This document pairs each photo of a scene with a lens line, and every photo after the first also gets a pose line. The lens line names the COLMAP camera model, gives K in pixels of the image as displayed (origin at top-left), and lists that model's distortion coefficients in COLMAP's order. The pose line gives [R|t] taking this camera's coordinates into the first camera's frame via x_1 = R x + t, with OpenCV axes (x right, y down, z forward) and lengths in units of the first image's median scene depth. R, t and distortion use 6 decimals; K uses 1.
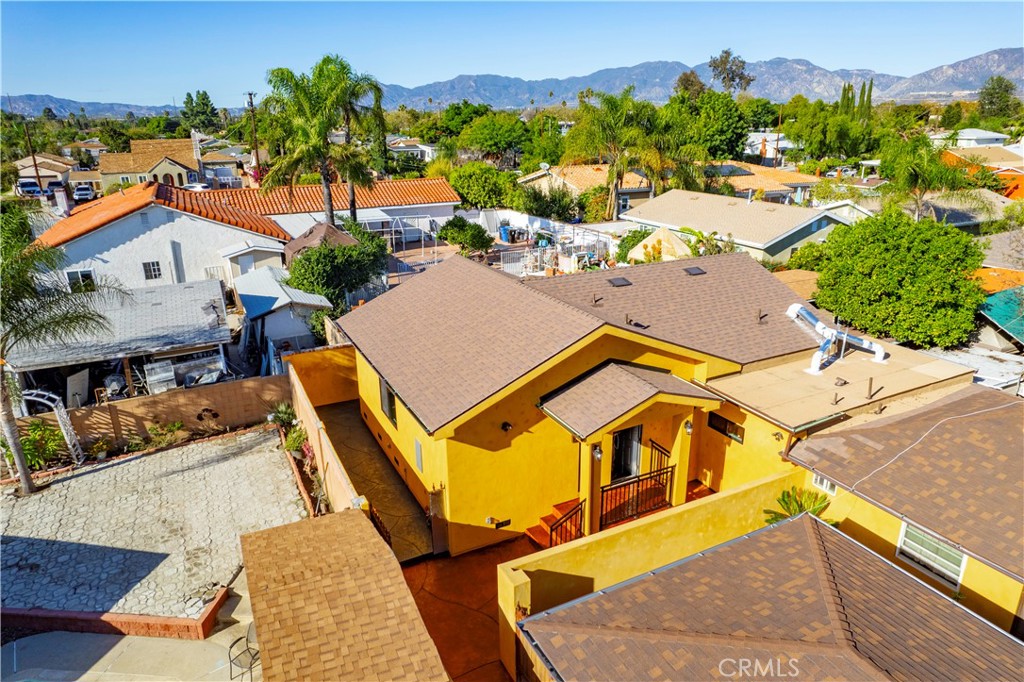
lens RADIAL K [[658.0, 0, 512.0], [0, 658.0, 341.0], [0, 0, 1]] dist [-0.070135, 0.069412]
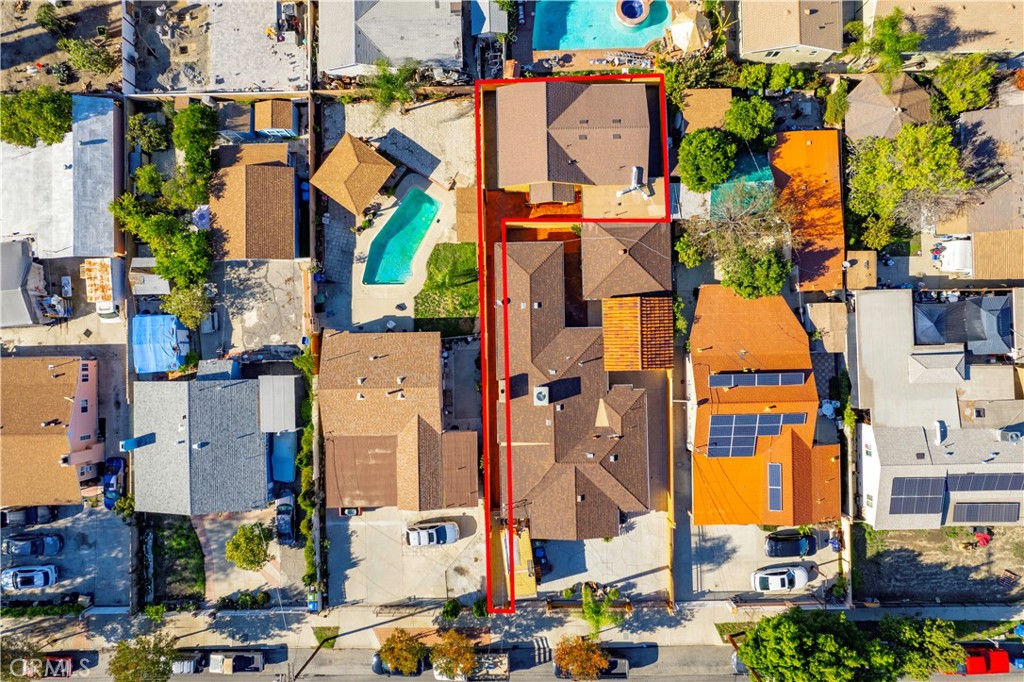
lens RADIAL K [[658.0, 0, 512.0], [0, 658.0, 341.0], [0, 0, 1]] dist [-0.070135, 0.069412]
pose [[0.901780, 0.431822, -0.017938, 0.342796], [-0.128534, 0.307584, 0.942800, -2.649470], [0.412639, -0.847892, 0.332877, -0.916919]]
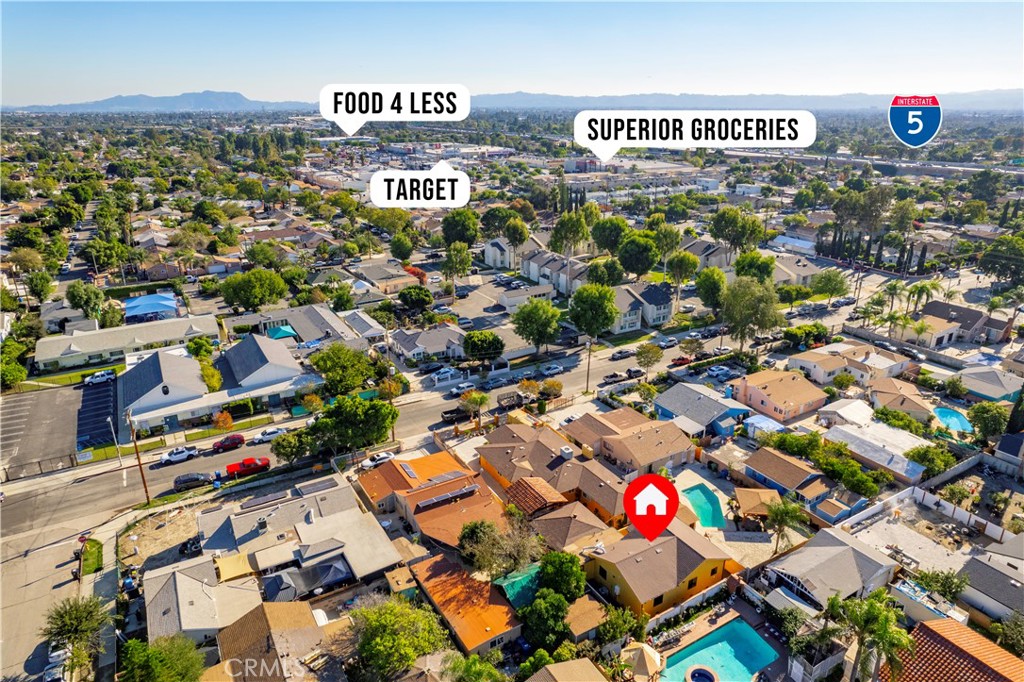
lens RADIAL K [[658.0, 0, 512.0], [0, 658.0, 341.0], [0, 0, 1]] dist [-0.070135, 0.069412]
pose [[-0.997694, 0.031858, -0.059928, 1.211566], [-0.013371, 0.773420, 0.633753, -3.519488], [0.066540, 0.633093, -0.771211, 3.259109]]
